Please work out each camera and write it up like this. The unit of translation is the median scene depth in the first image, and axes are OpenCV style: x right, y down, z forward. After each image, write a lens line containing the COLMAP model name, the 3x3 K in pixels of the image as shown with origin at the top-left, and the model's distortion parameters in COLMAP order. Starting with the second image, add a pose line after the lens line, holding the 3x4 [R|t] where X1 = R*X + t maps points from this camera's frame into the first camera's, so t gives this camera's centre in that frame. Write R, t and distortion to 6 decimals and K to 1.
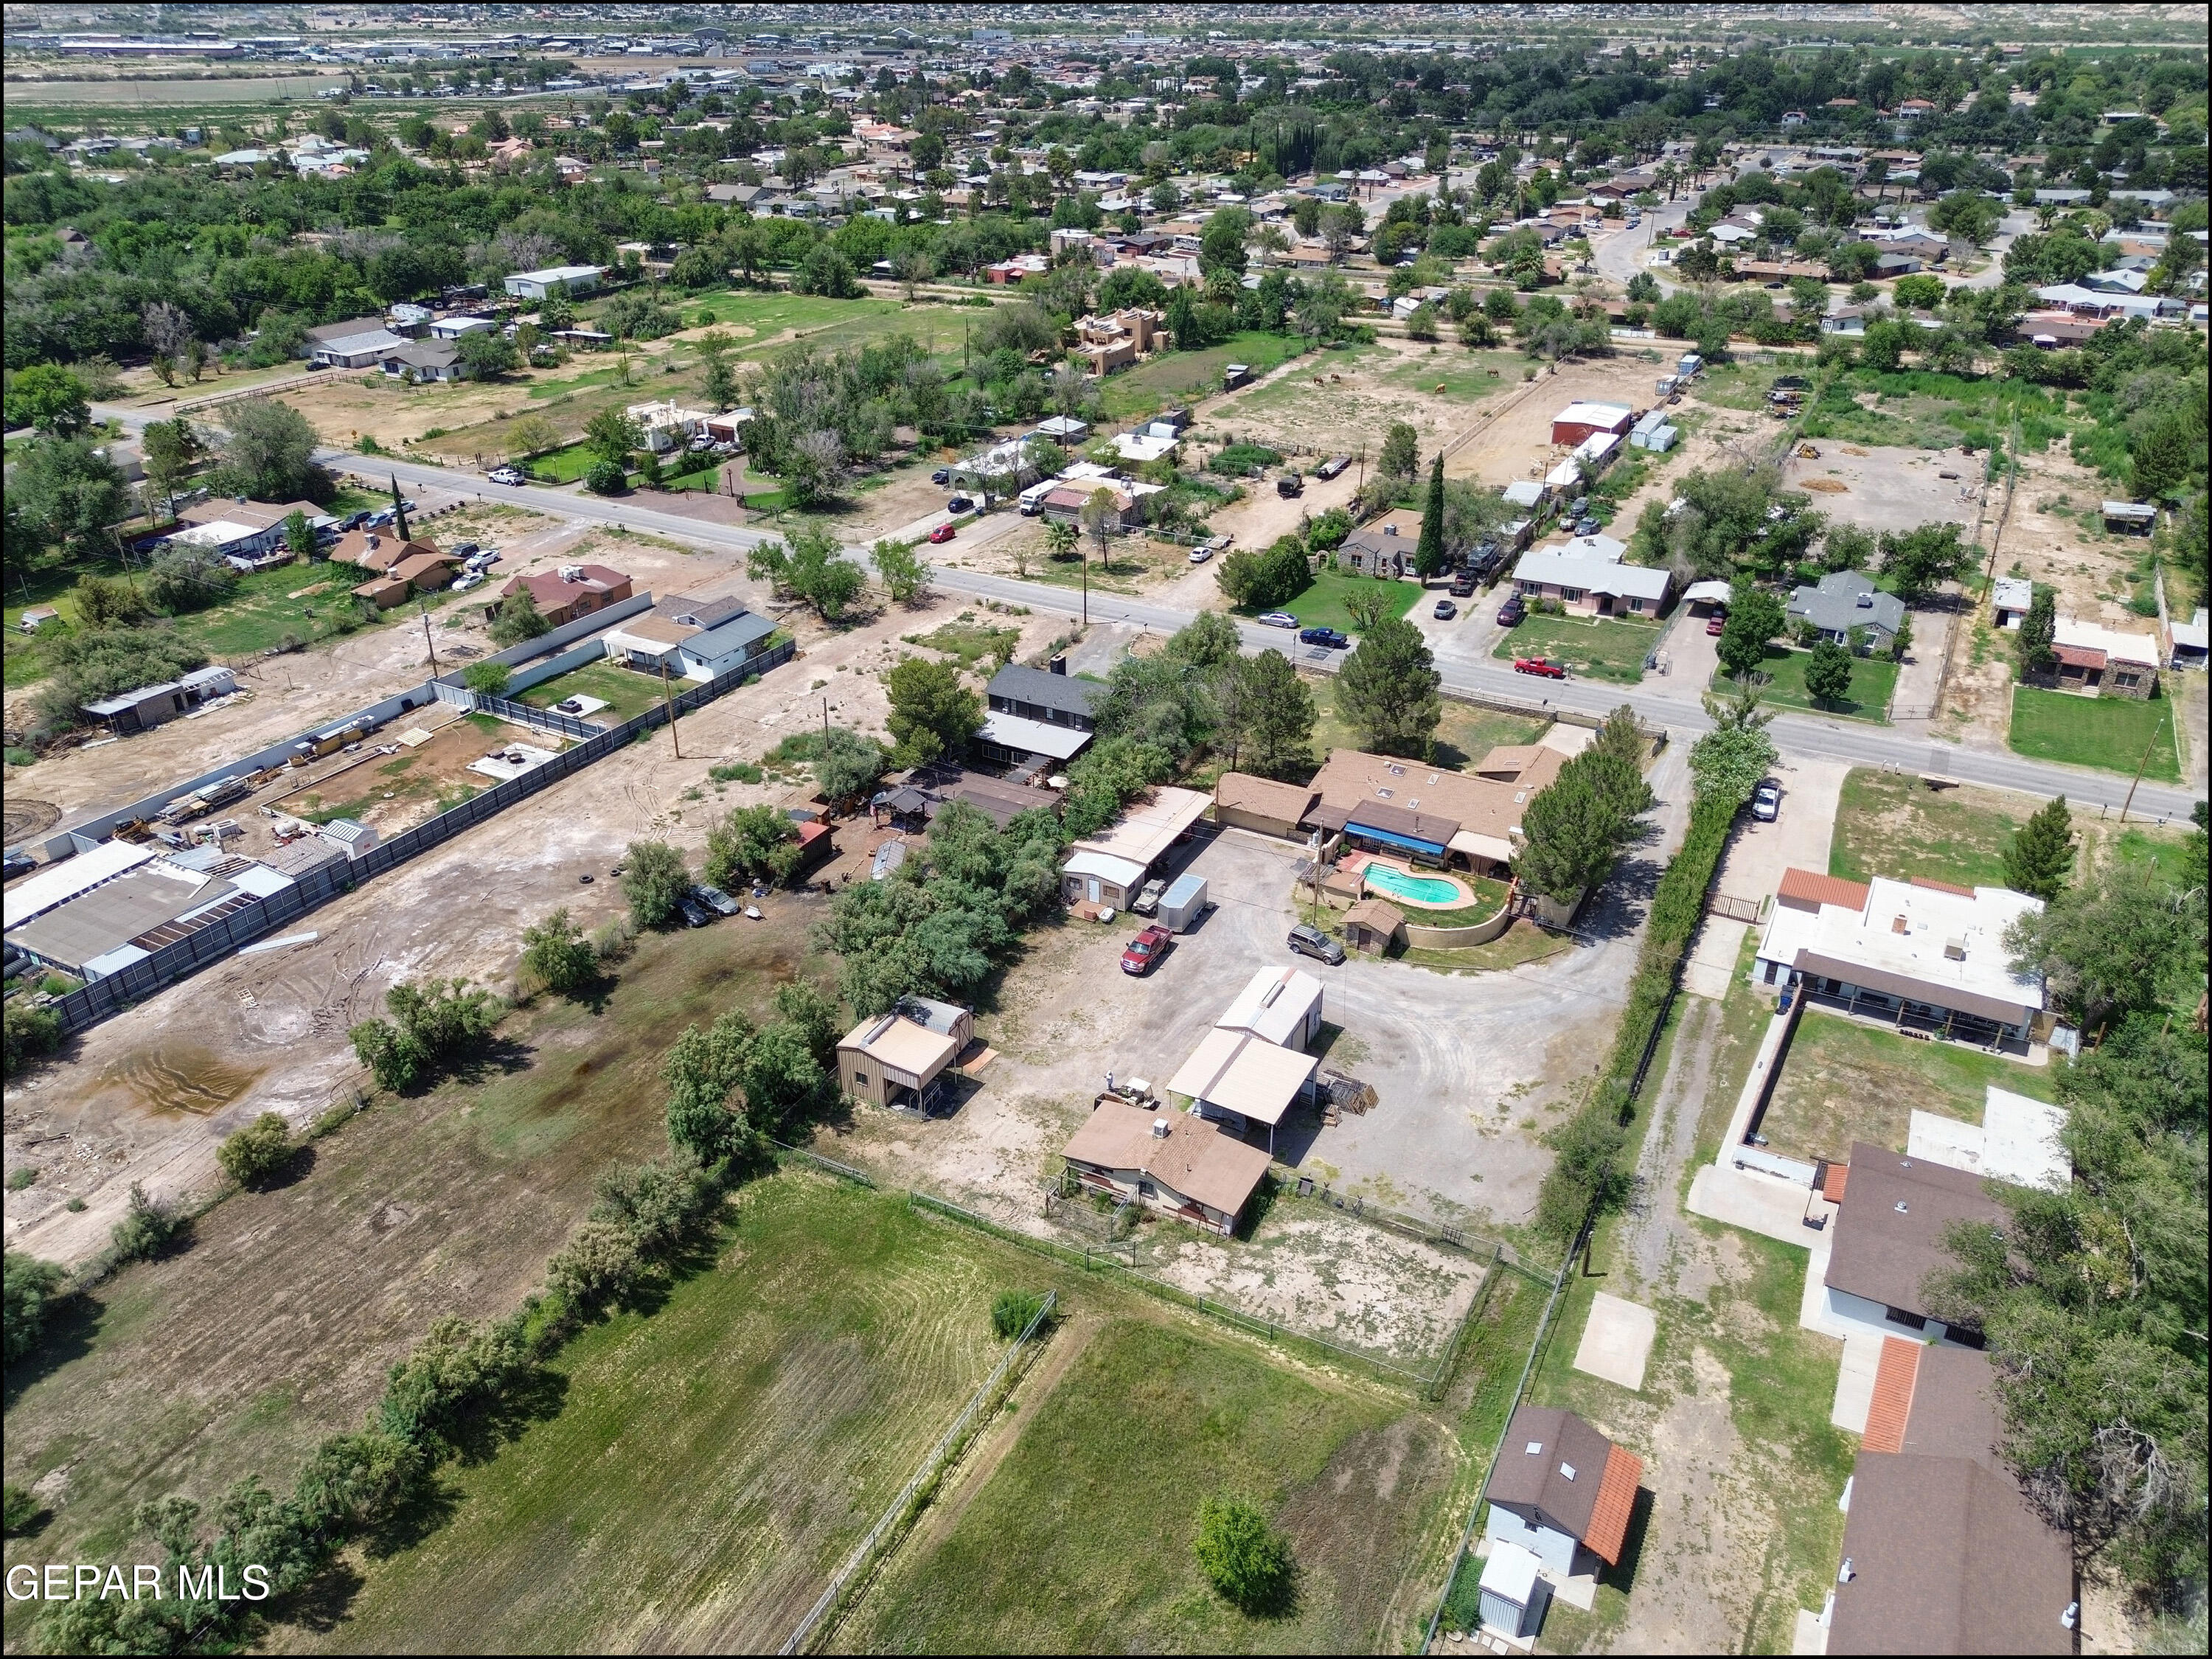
lens RADIAL K [[1571.9, 0, 1109.3], [0, 1571.9, 836.4], [0, 0, 1]] dist [0.033348, -0.008570]
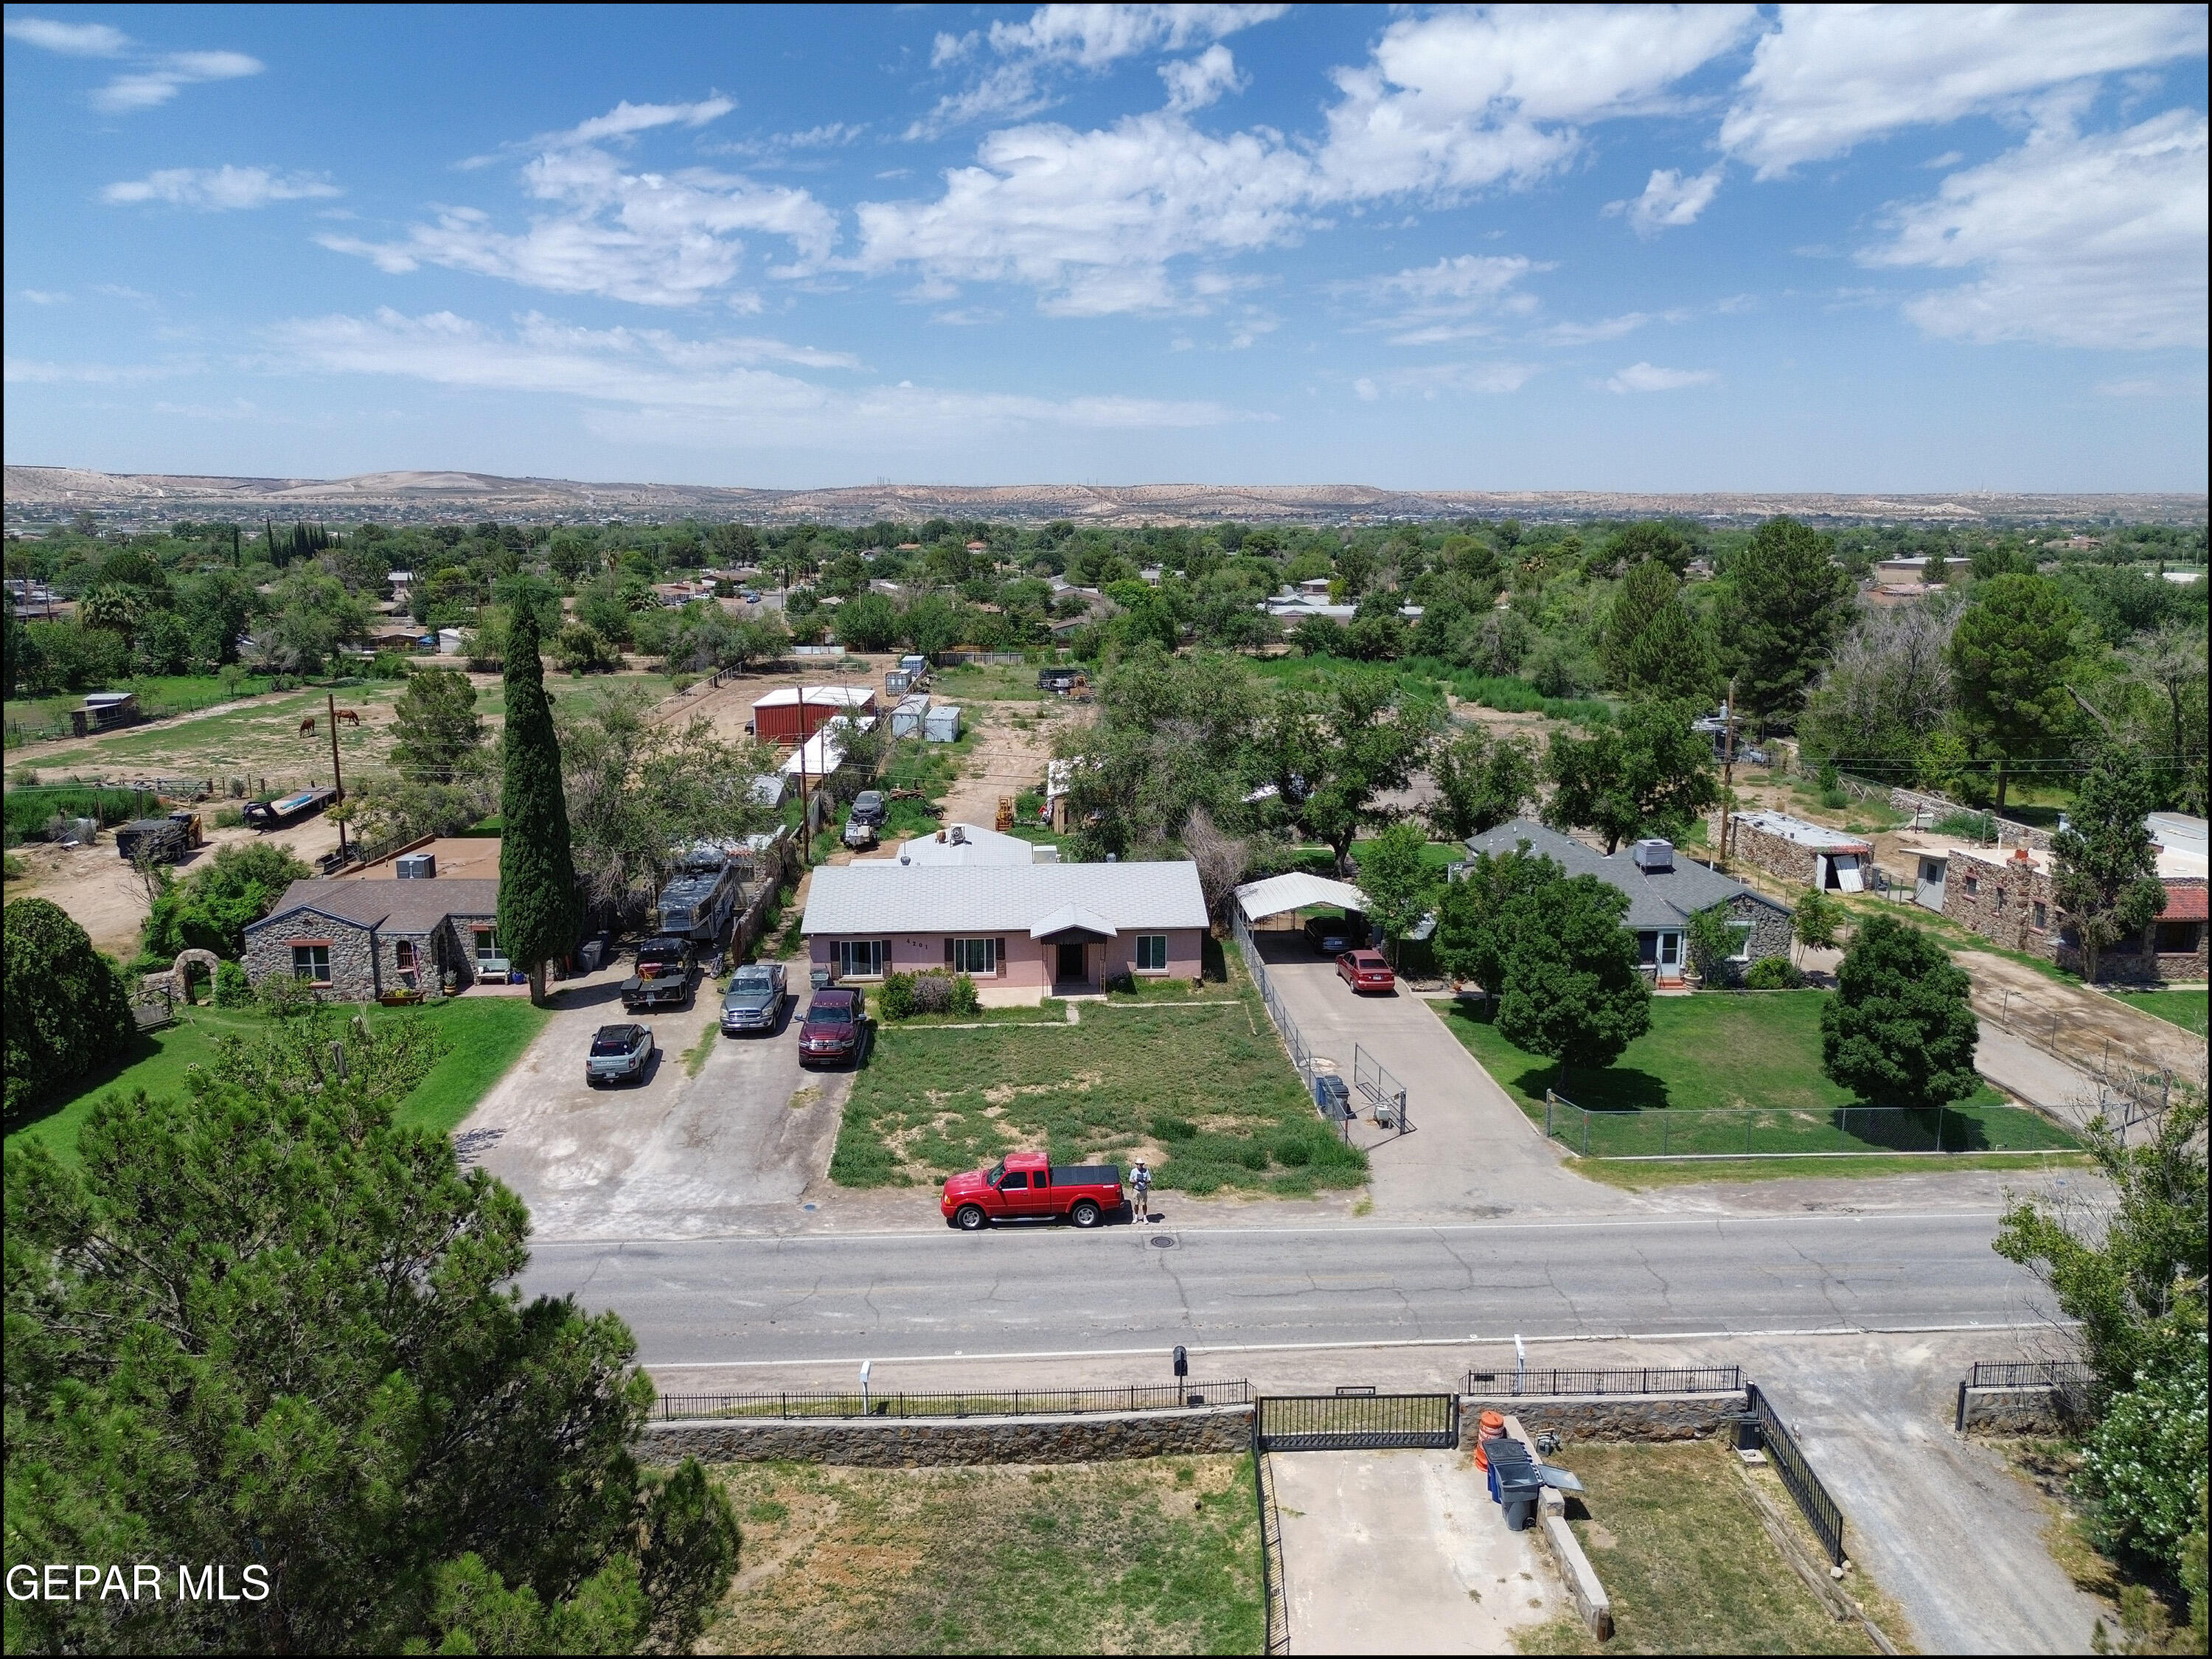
lens RADIAL K [[1569.3, 0, 1111.1], [0, 1569.3, 823.8], [0, 0, 1]] dist [0.076310, -0.077274]
pose [[0.853847, -0.096765, 0.511450, 0.161197], [0.246469, 0.940598, -0.233512, -0.103696], [-0.458473, 0.325440, 0.826977, 0.781592]]
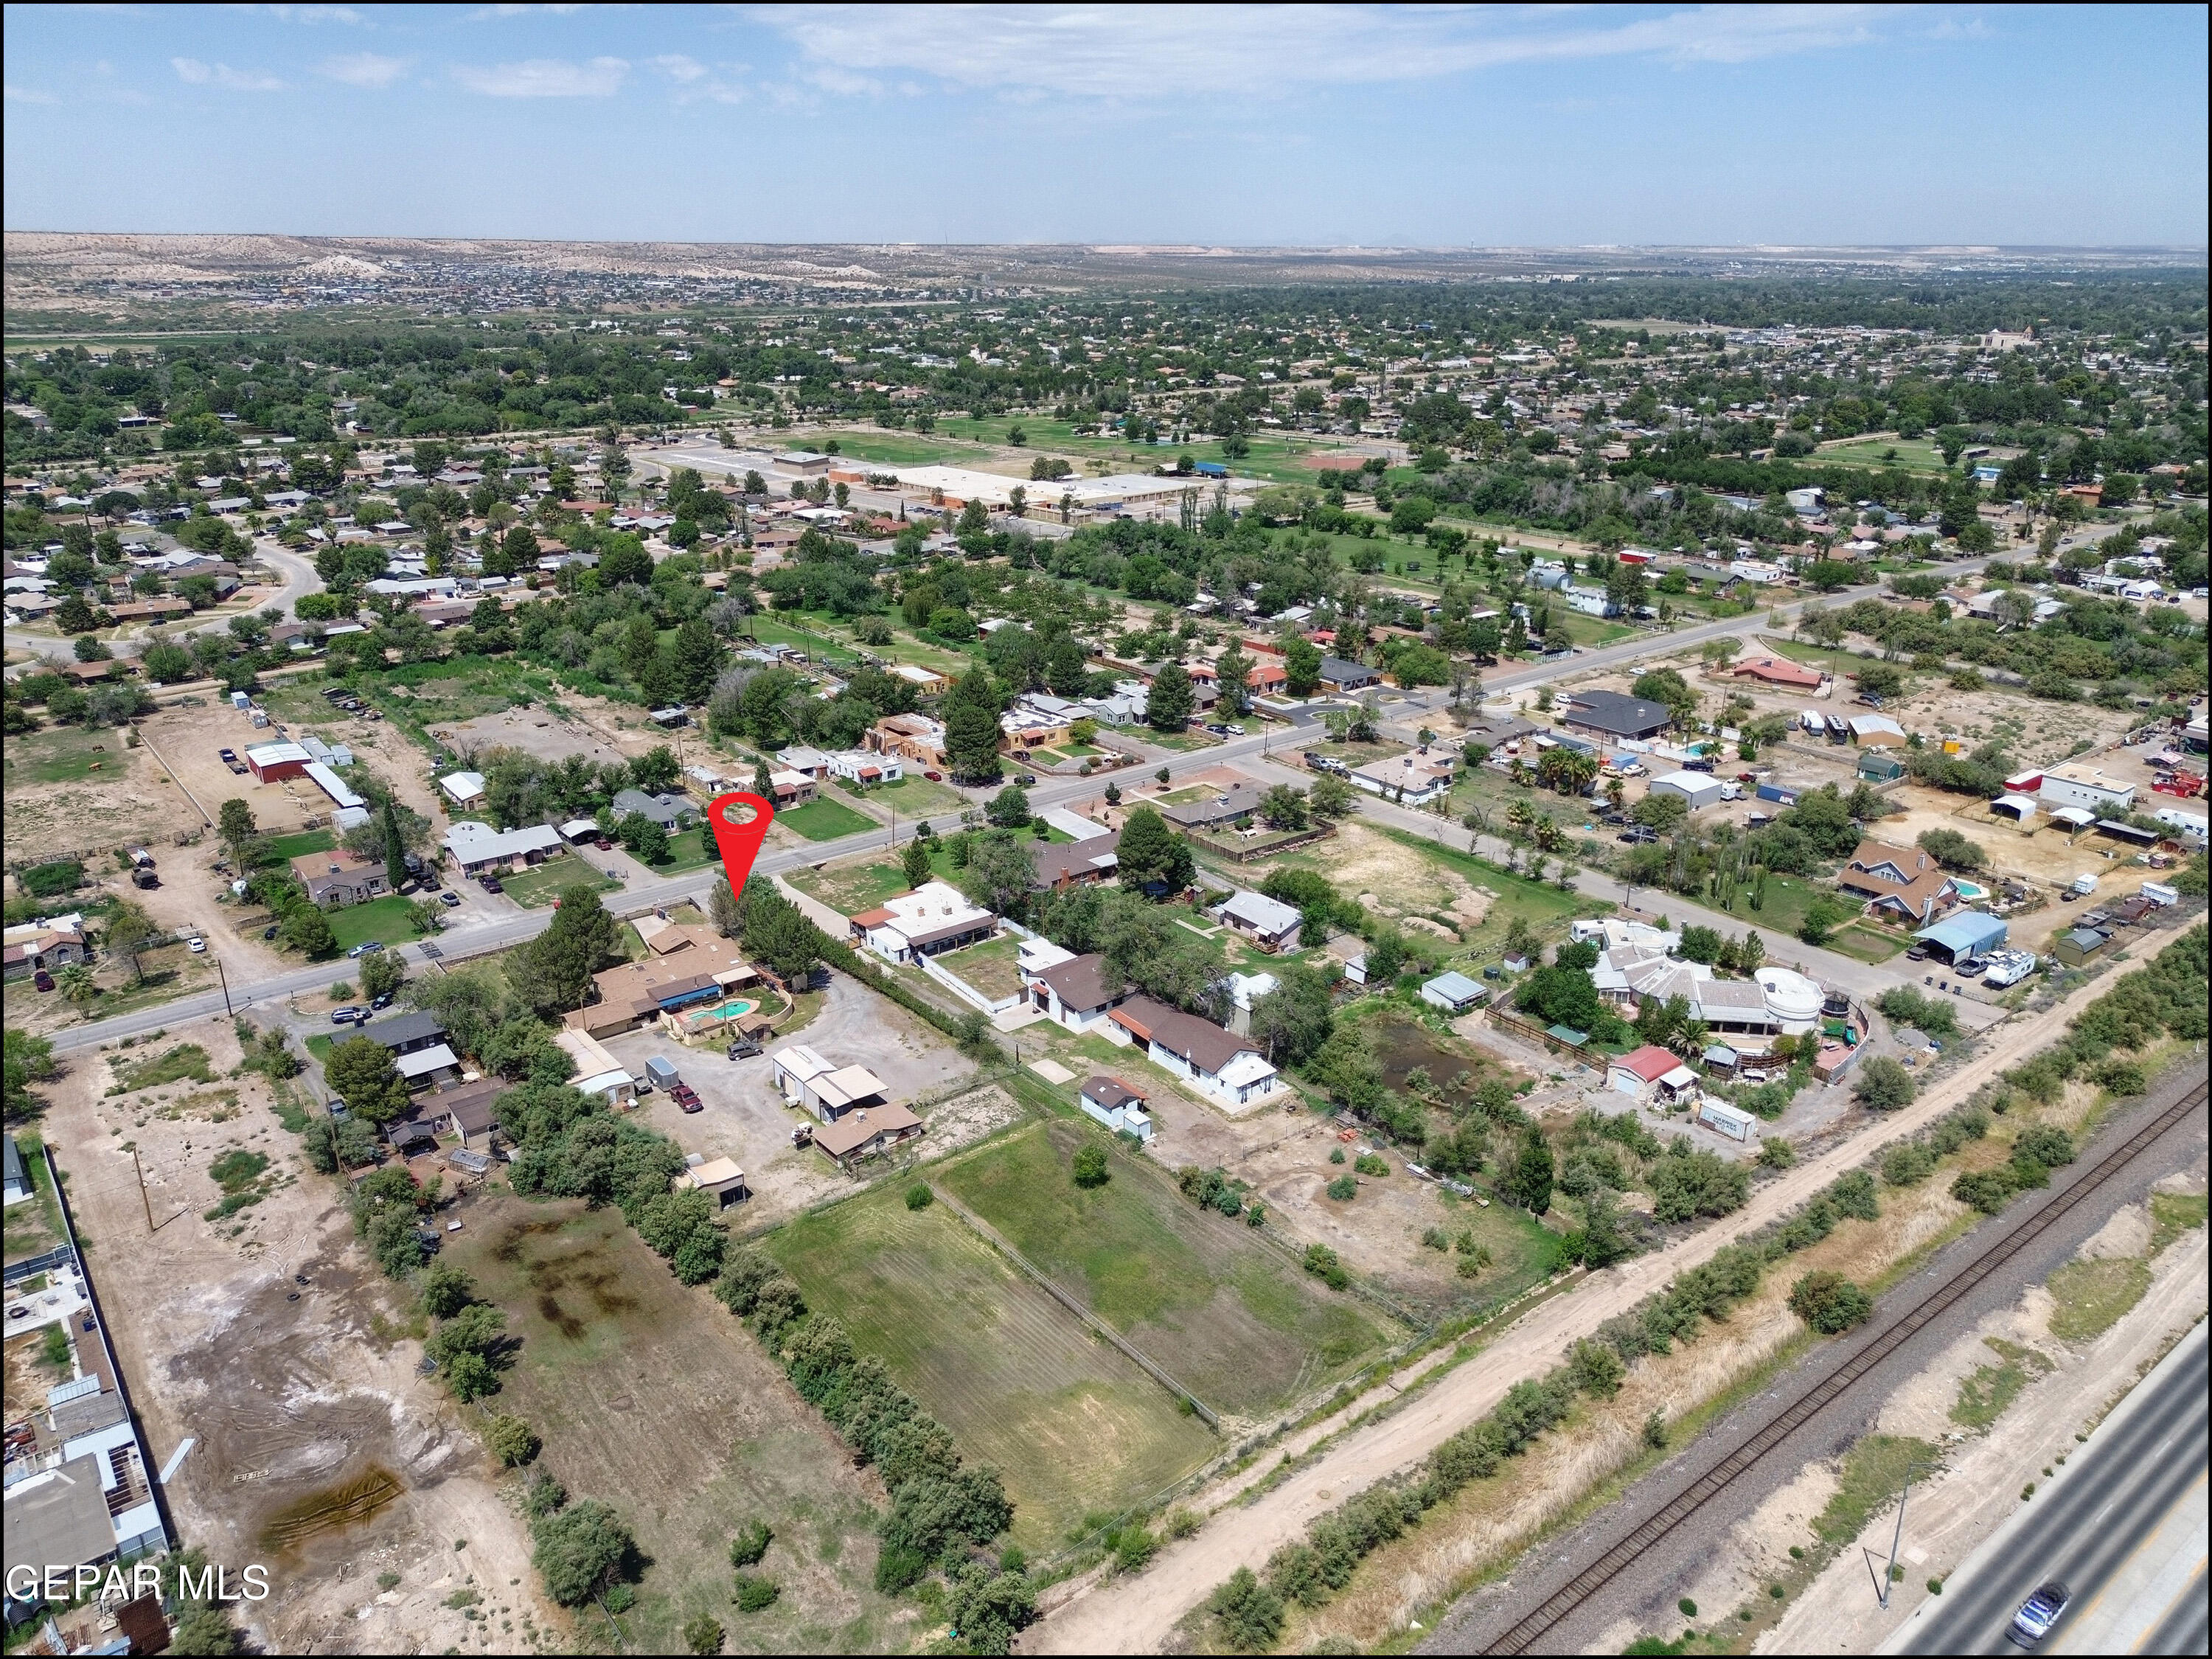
lens RADIAL K [[1571.6, 0, 1110.8], [0, 1571.6, 825.9], [0, 0, 1]] dist [0.069764, -0.067930]
pose [[0.394277, -0.315445, 0.863157, -0.824852], [0.435661, 0.891153, 0.126673, -0.141886], [-0.809163, 0.326099, 0.488788, -0.179077]]
